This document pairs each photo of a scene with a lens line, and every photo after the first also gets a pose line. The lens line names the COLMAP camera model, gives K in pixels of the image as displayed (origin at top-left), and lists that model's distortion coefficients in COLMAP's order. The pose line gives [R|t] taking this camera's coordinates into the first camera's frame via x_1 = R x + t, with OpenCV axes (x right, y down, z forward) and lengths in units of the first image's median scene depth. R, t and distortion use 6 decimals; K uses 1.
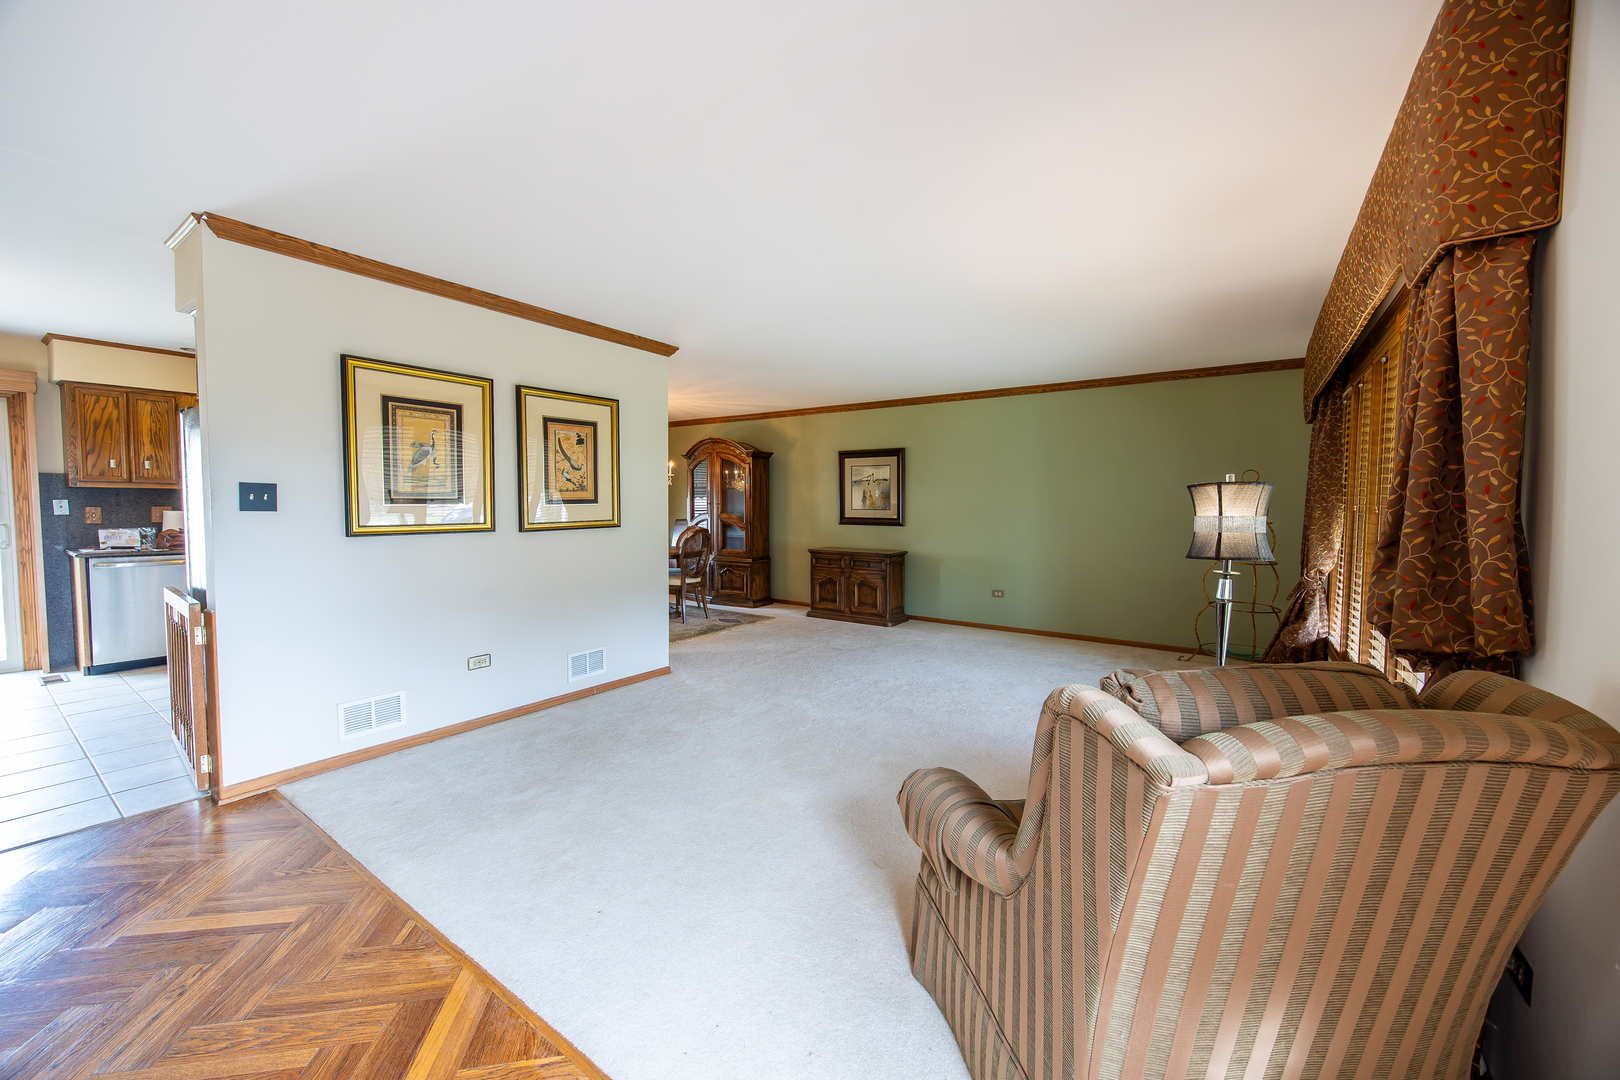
lens RADIAL K [[614.5, 0, 806.8], [0, 614.5, 535.3], [0, 0, 1]] dist [0.000111, 0.000014]
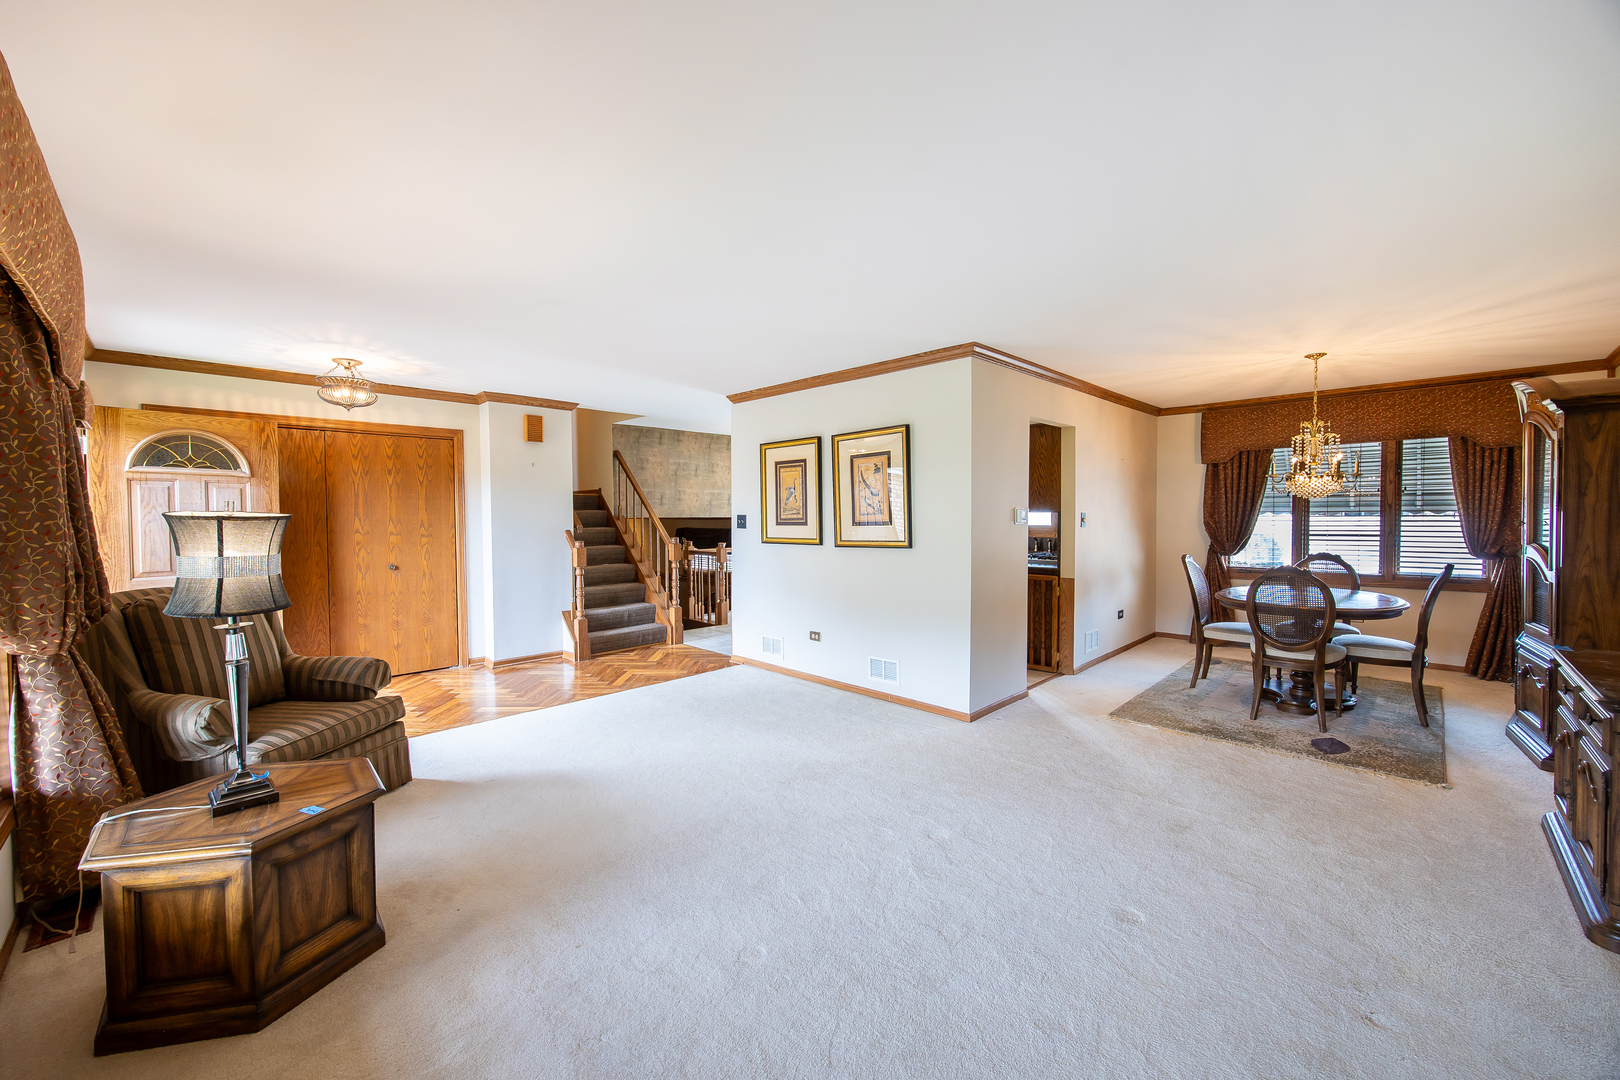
lens RADIAL K [[614.5, 0, 806.8], [0, 614.5, 535.3], [0, 0, 1]] dist [0.000111, 0.000014]
pose [[-0.163508, 0.027006, -0.986172, 0.831652], [-0.043897, 0.998436, 0.034620, -0.072431], [0.985565, 0.048950, -0.162067, 1.150638]]
